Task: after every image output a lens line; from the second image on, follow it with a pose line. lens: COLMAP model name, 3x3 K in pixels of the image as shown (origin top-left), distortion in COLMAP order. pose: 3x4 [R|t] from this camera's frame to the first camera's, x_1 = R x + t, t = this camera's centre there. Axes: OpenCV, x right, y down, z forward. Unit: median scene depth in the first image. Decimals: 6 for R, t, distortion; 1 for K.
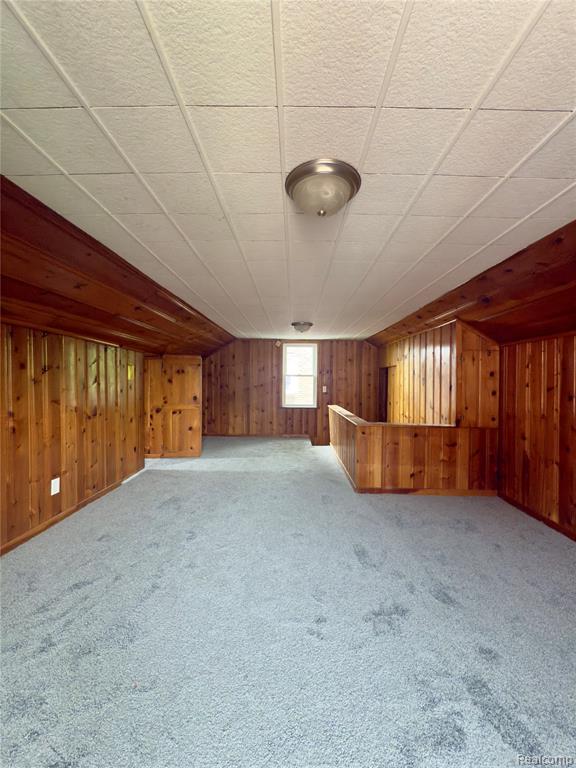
lens RADIAL K [[307.4, 0, 288.0], [0, 307.4, 384.0], [0, 0, 1]] dist [-0.000310, 0.000339]
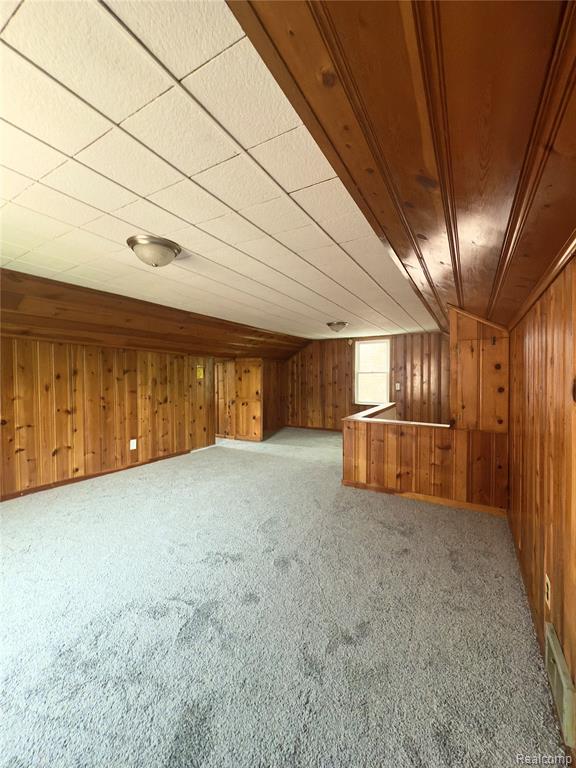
lens RADIAL K [[307.4, 0, 288.0], [0, 307.4, 384.0], [0, 0, 1]] dist [-0.000310, 0.000339]
pose [[0.866483, -0.000562, -0.499207, 0.580054], [0.002565, 0.999991, 0.003326, 0.009552], [0.499201, -0.004163, 0.866476, 0.007629]]
